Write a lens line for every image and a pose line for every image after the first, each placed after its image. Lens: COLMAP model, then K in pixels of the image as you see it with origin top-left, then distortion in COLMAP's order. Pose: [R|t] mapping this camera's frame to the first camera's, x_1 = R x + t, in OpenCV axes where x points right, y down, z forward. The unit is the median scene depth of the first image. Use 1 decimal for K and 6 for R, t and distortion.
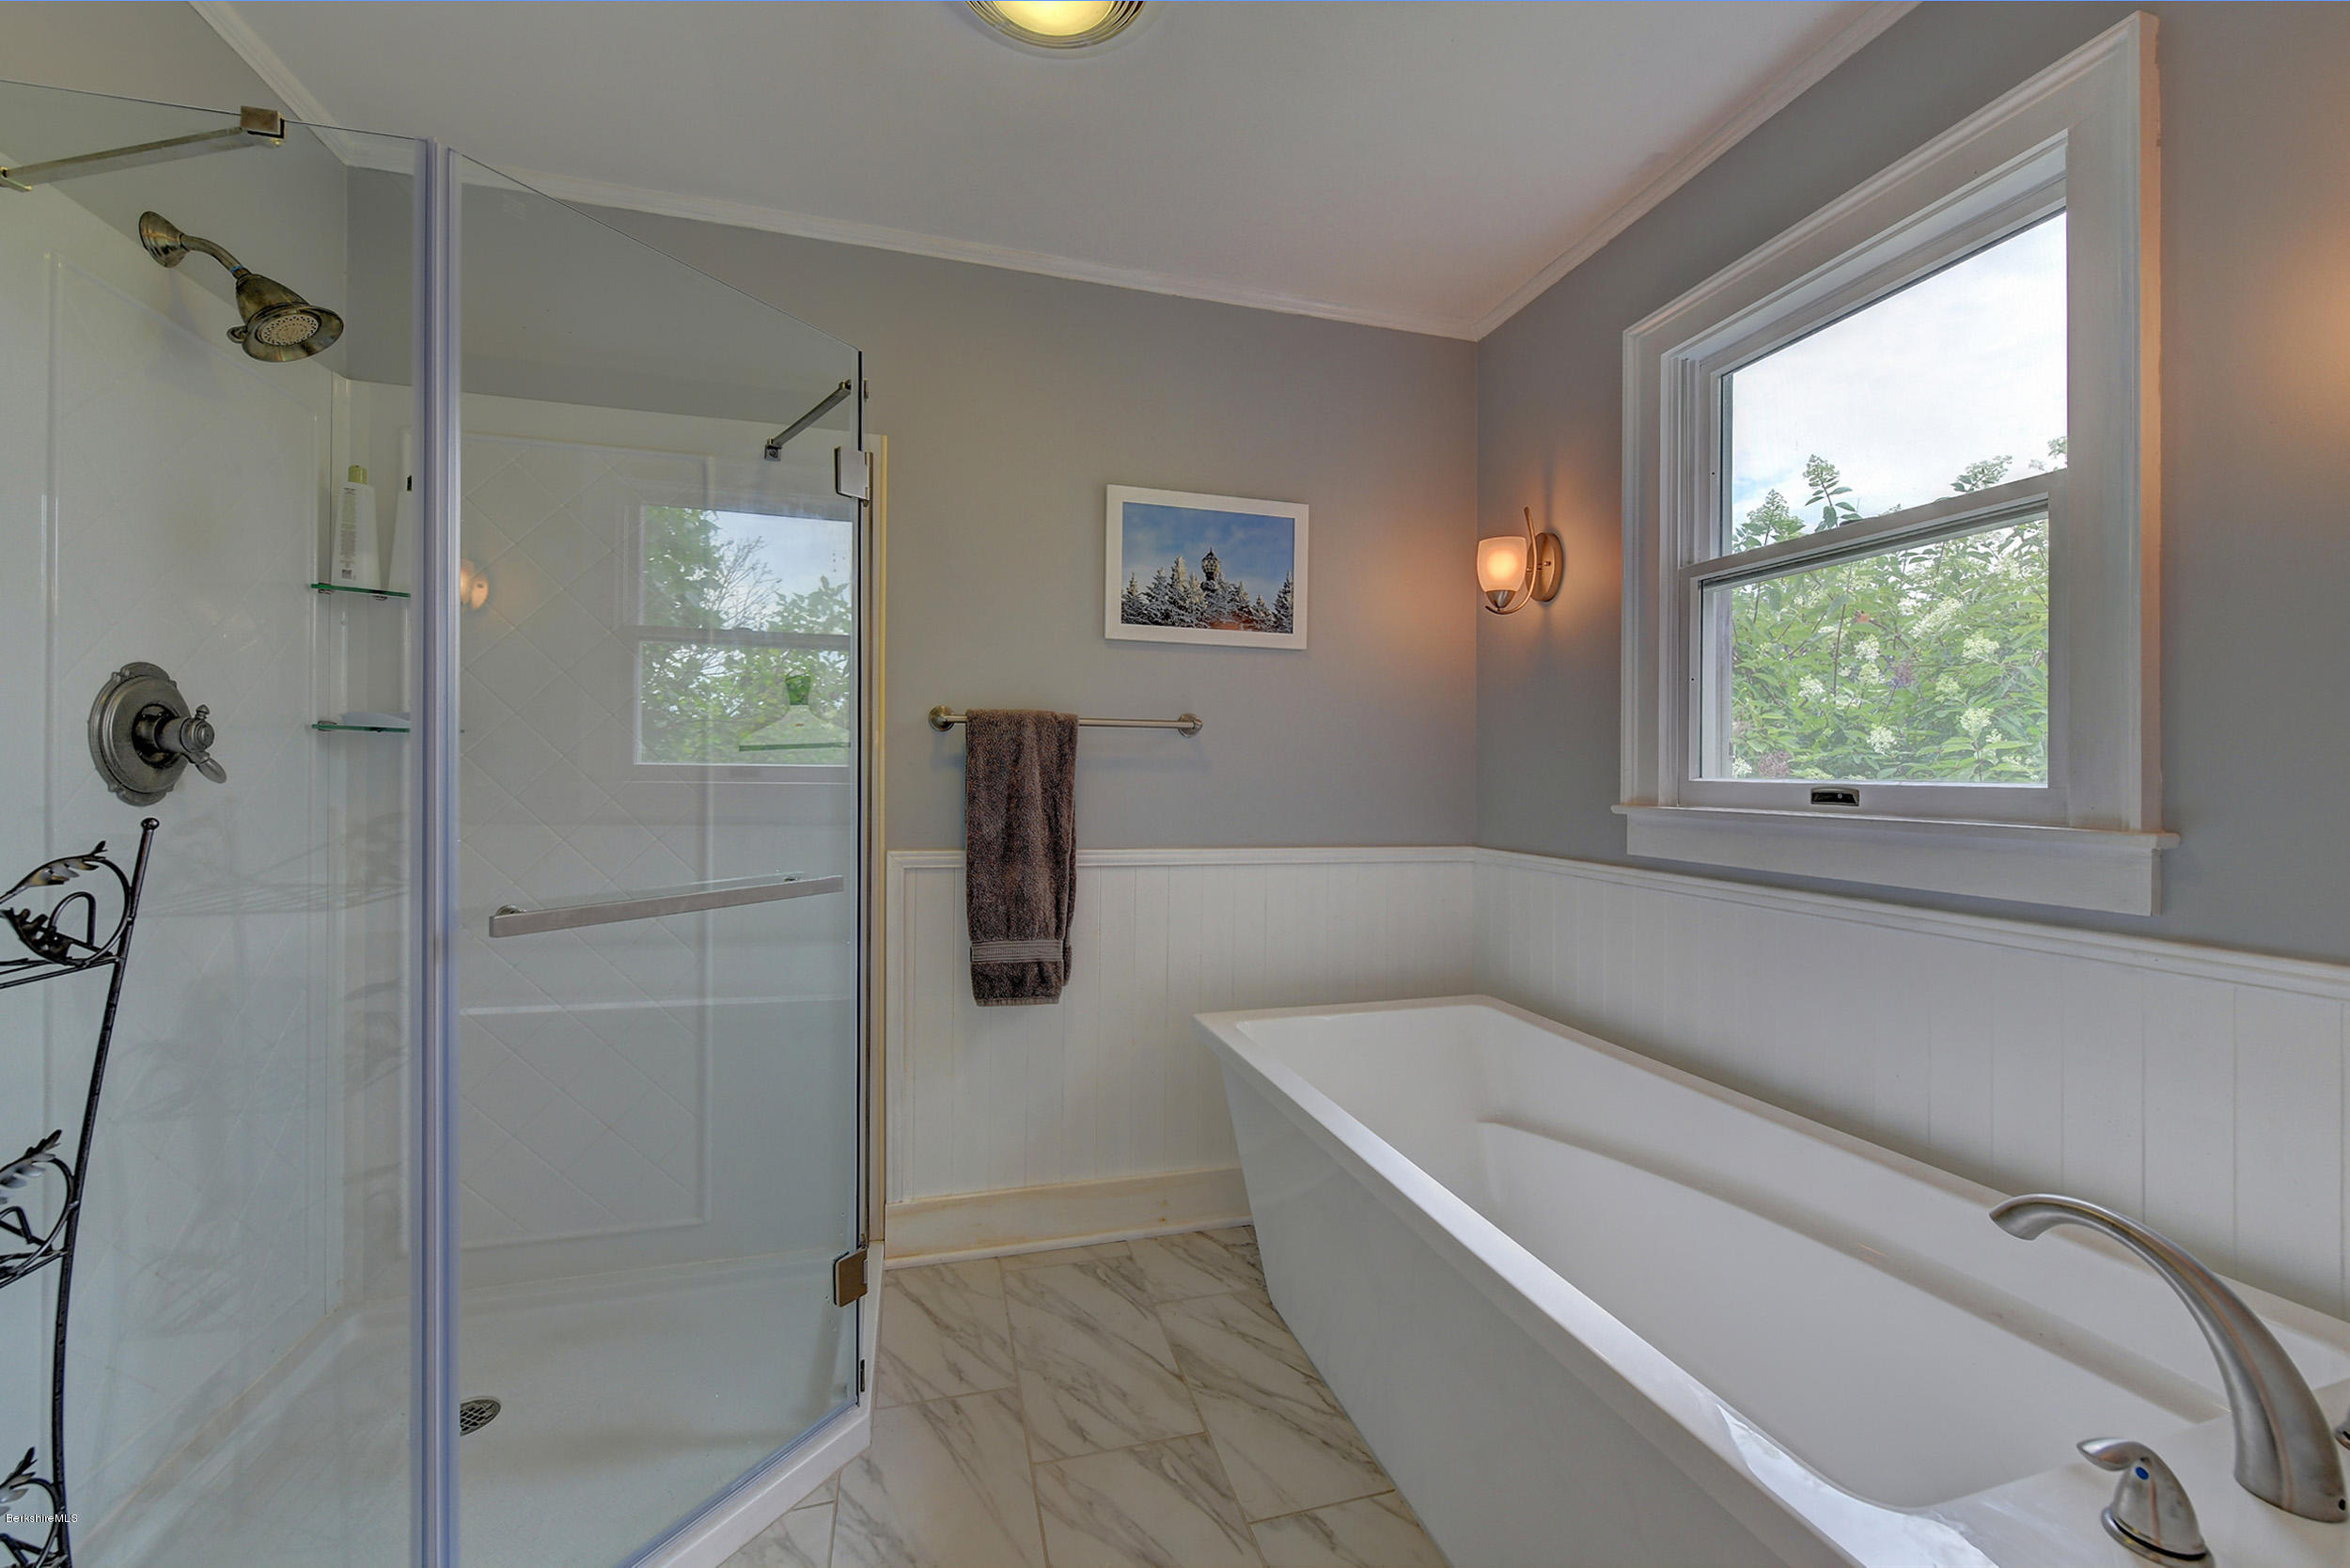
lens RADIAL K [[939.6, 0, 1177.0], [0, 939.6, 776.2], [0, 0, 1]] dist [-0.000539, -0.000438]
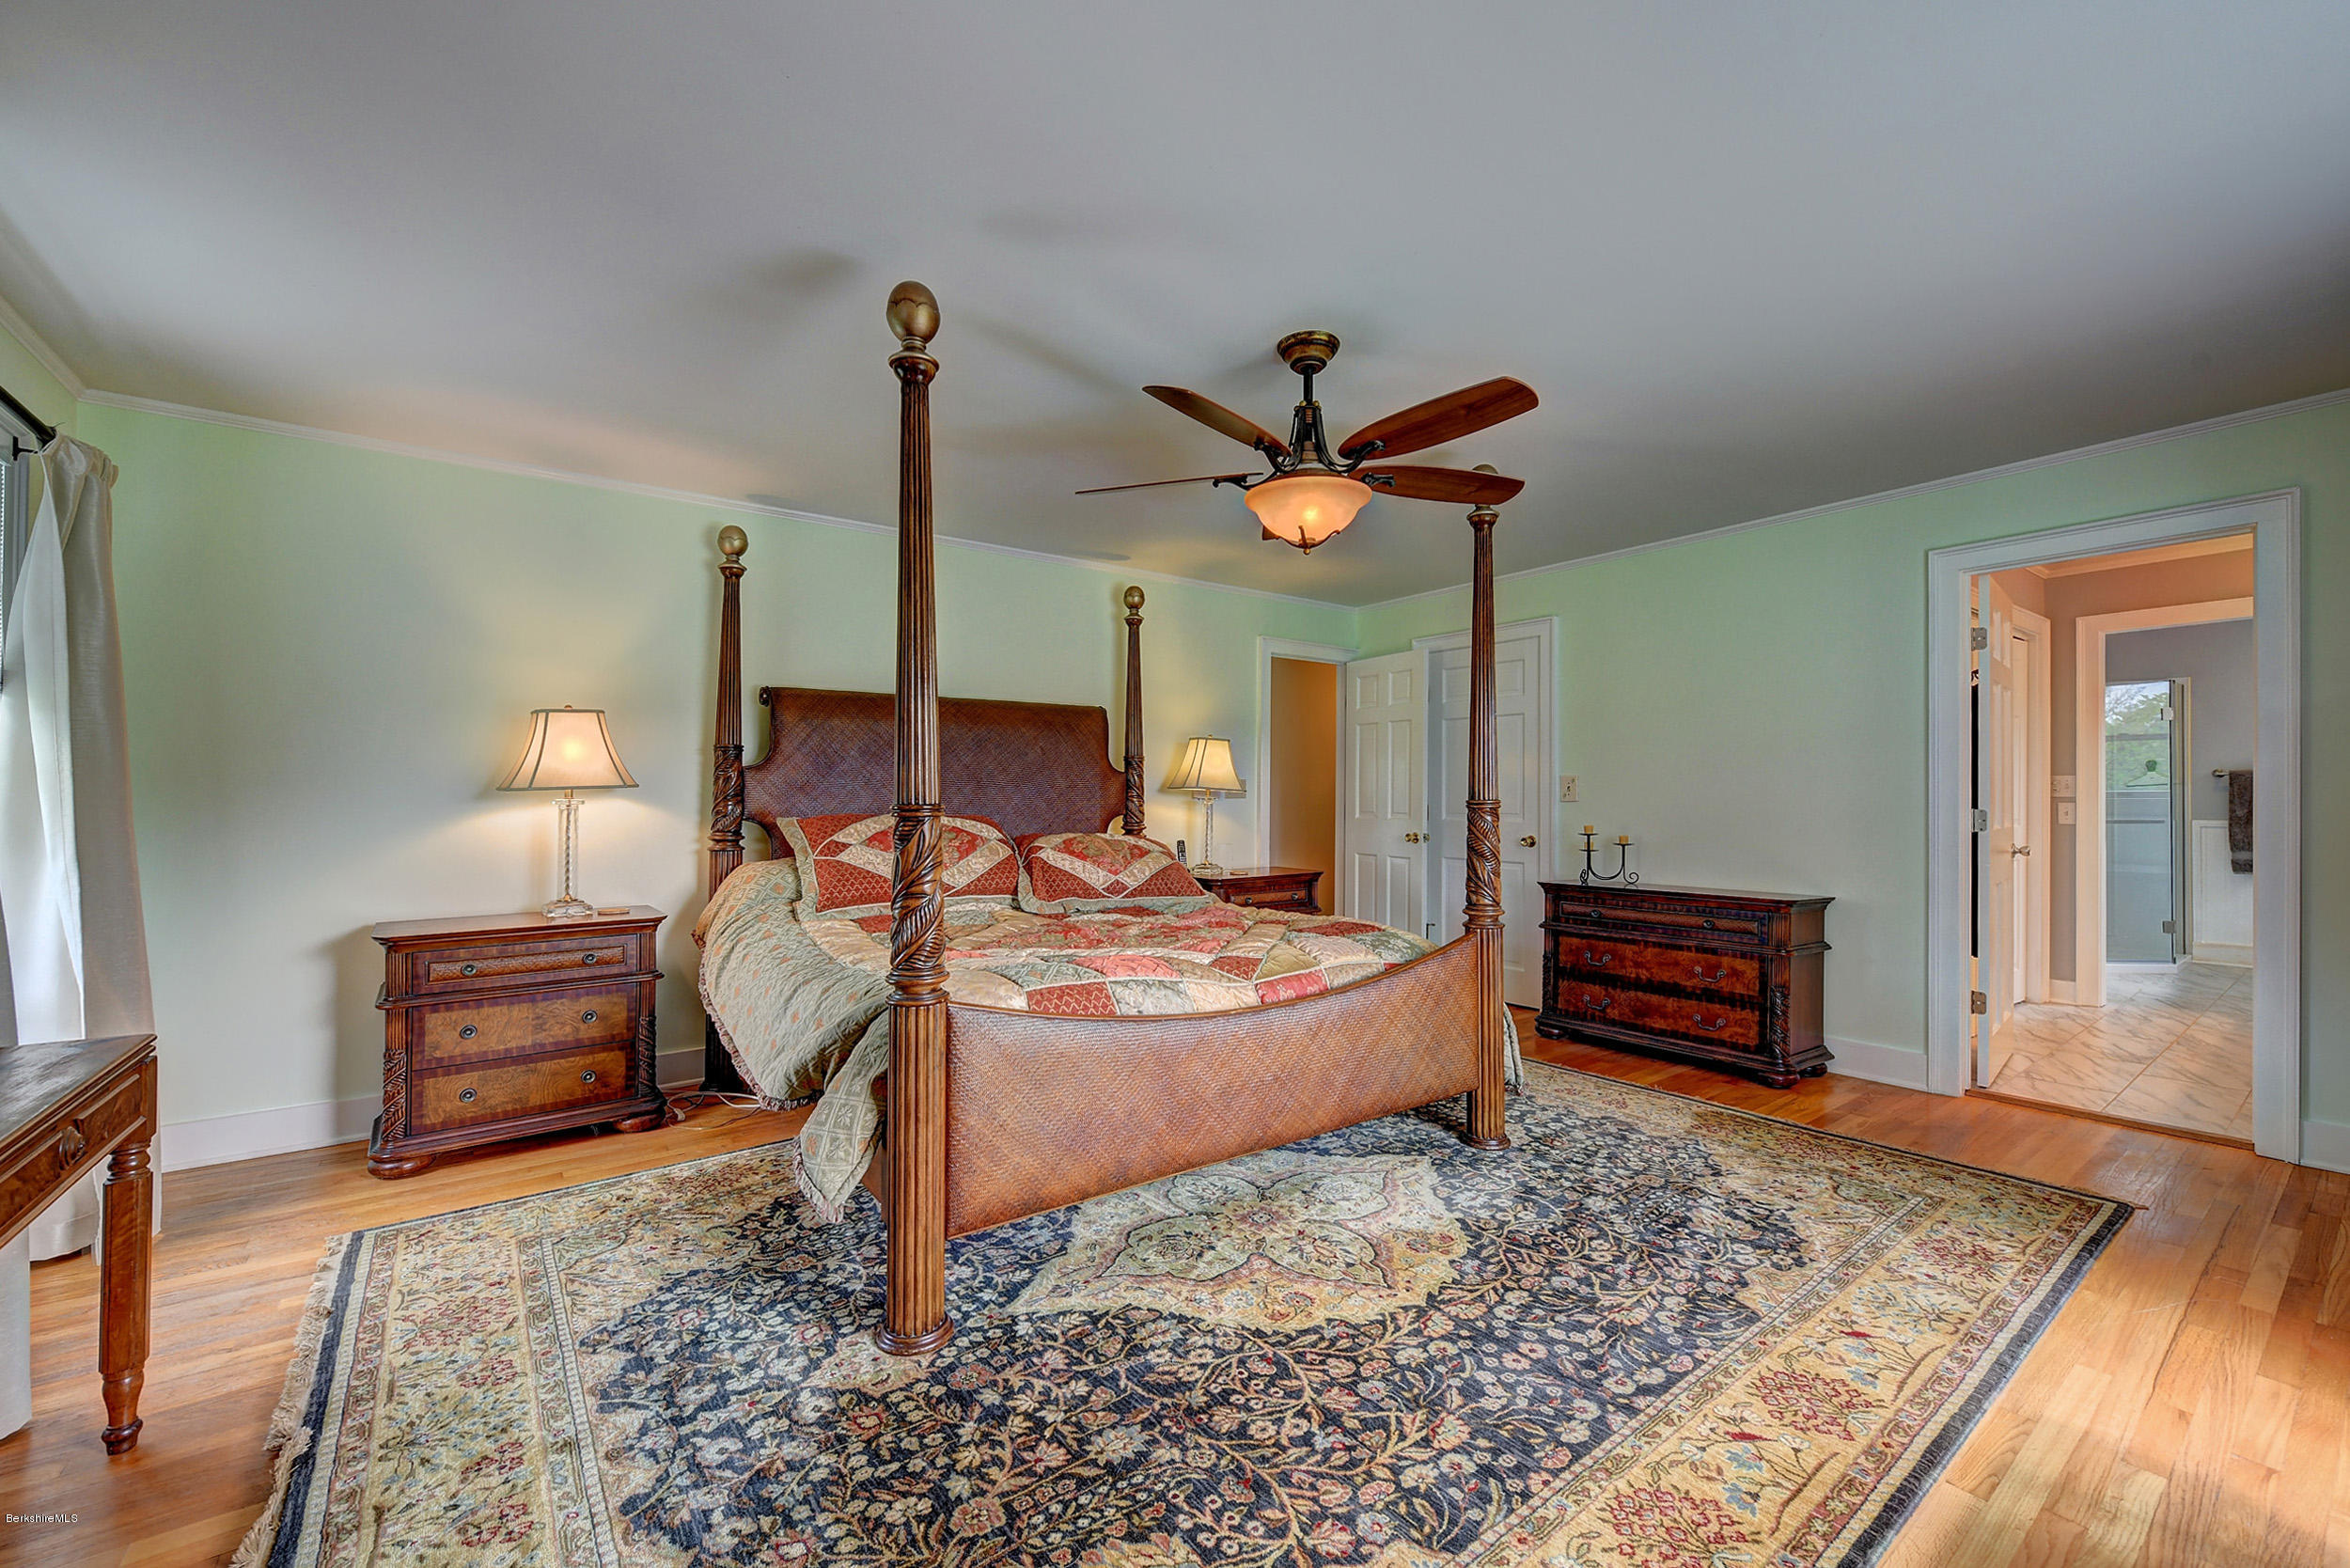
lens RADIAL K [[939.6, 0, 1170.3], [0, 939.6, 799.2], [0, 0, 1]] dist [-0.000539, -0.000438]
pose [[0.358077, -0.012526, -0.933608, 1.269941], [0.003403, 0.999921, -0.012110, 0.038608], [0.933686, 0.001159, 0.358091, -2.986970]]
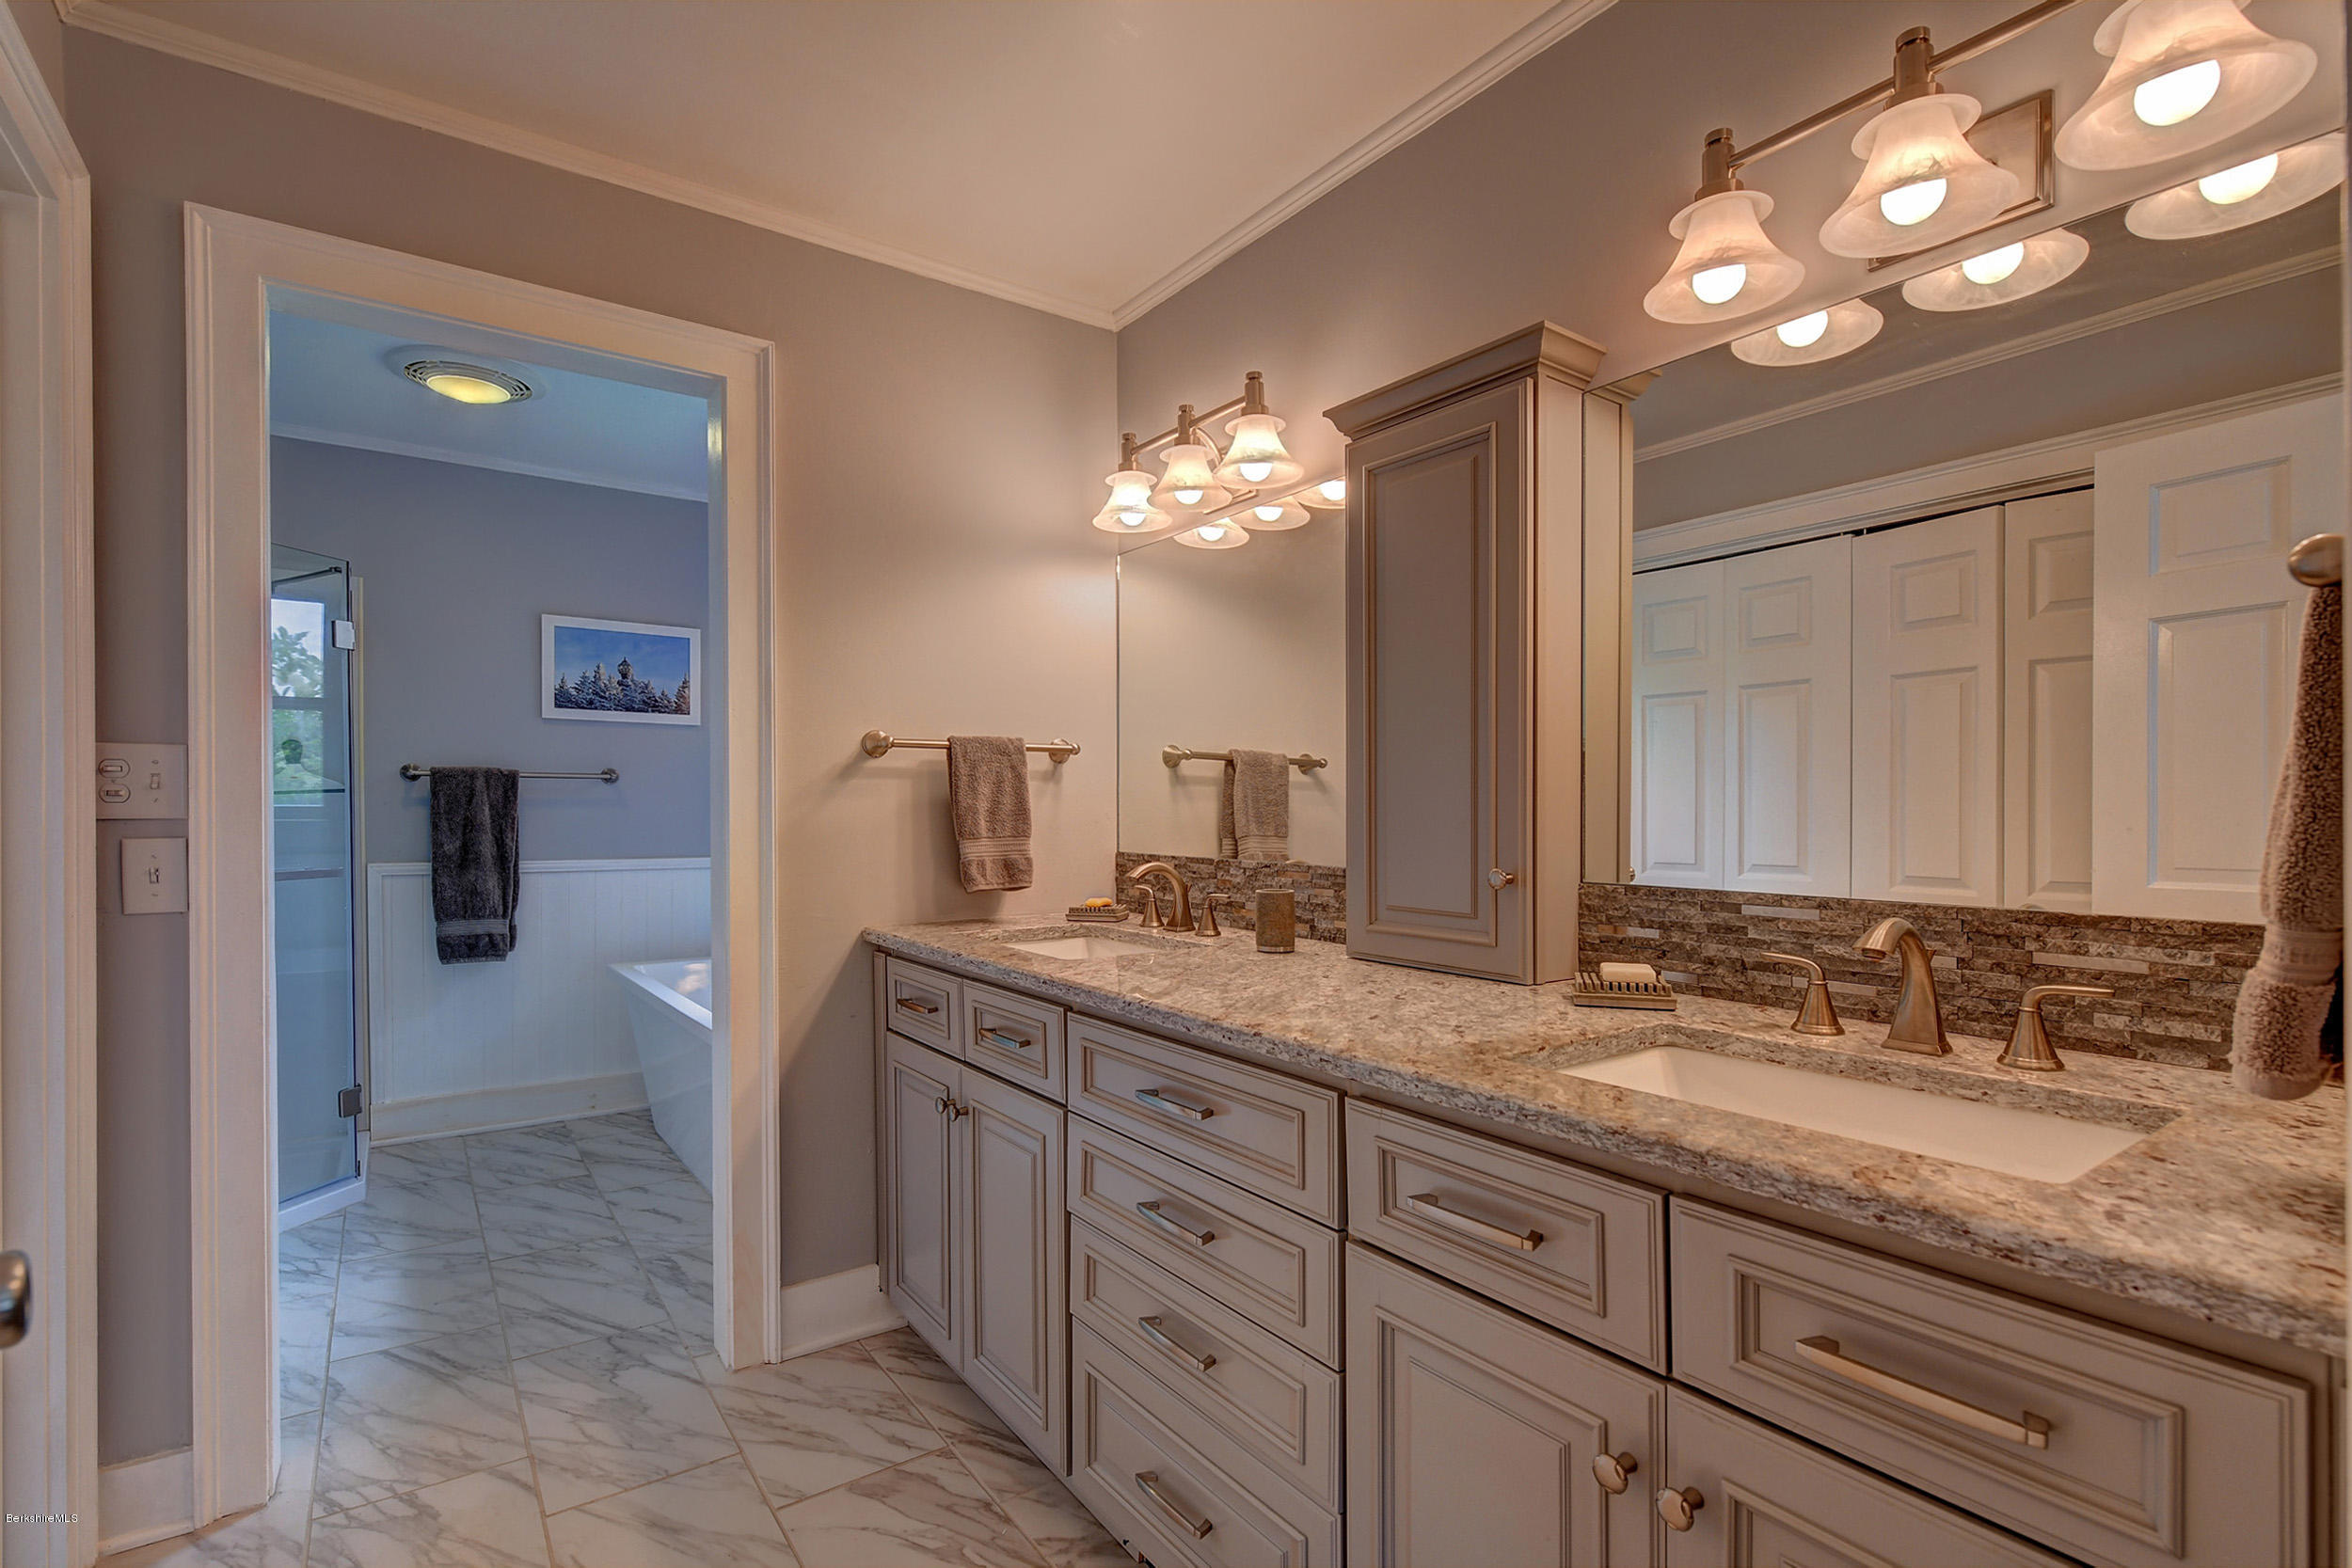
lens RADIAL K [[1075.5, 0, 1188.6], [0, 1075.5, 820.6], [0, 0, 1]] dist [-0.003018, -0.000730]
pose [[0.932594, -0.013938, 0.360658, 0.275931], [0.012259, 0.999901, 0.006942, 0.016726], [-0.360719, -0.002053, 0.932672, -0.998621]]
